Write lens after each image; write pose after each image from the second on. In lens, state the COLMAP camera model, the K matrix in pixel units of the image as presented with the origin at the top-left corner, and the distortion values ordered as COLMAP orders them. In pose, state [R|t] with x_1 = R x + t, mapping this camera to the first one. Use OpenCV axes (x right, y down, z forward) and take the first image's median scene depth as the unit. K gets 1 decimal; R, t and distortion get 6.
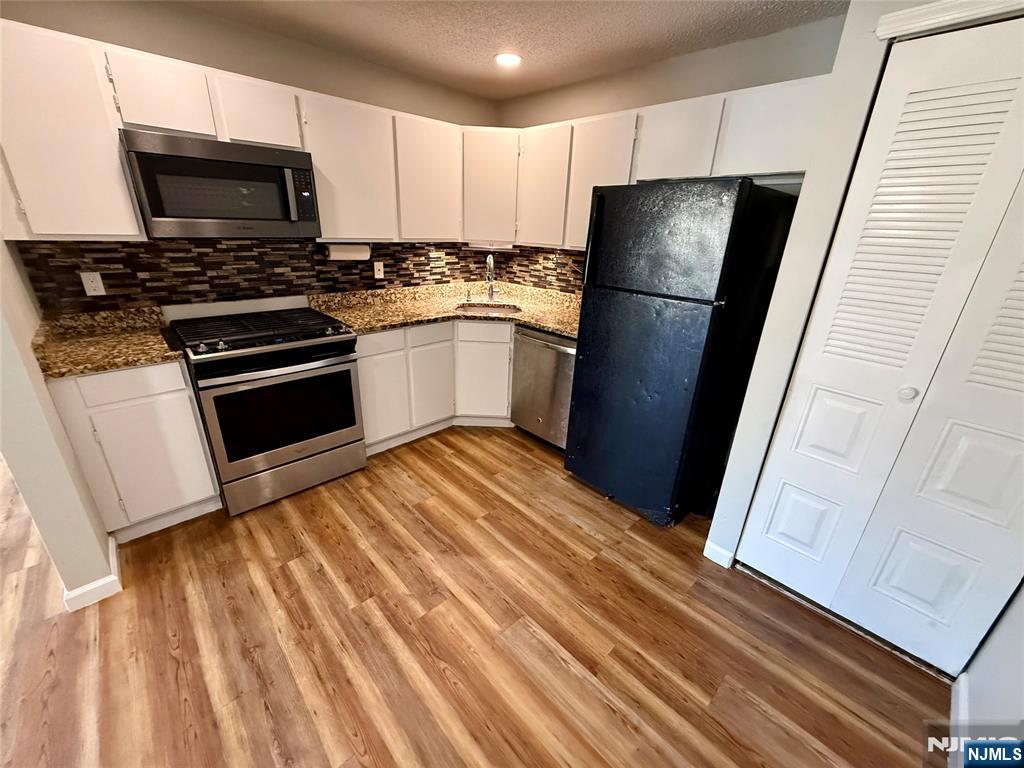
lens RADIAL K [[408.9, 0, 506.6], [0, 408.9, 385.1], [0, 0, 1]] dist [-0.001187, 0.000795]
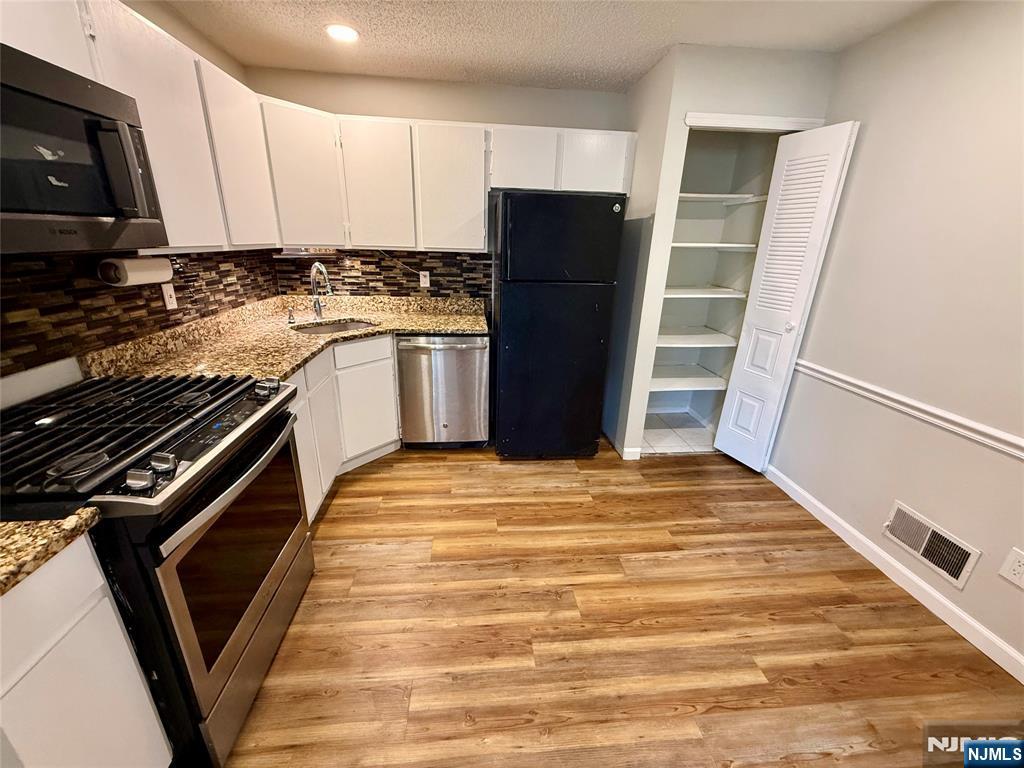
lens RADIAL K [[408.9, 0, 510.6], [0, 408.9, 384.9], [0, 0, 1]] dist [-0.001187, 0.000795]
pose [[0.613221, -0.282344, 0.737728, -0.592880], [0.282240, 0.950603, 0.129209, -0.101887], [-0.737768, 0.128983, 0.662618, 0.254041]]
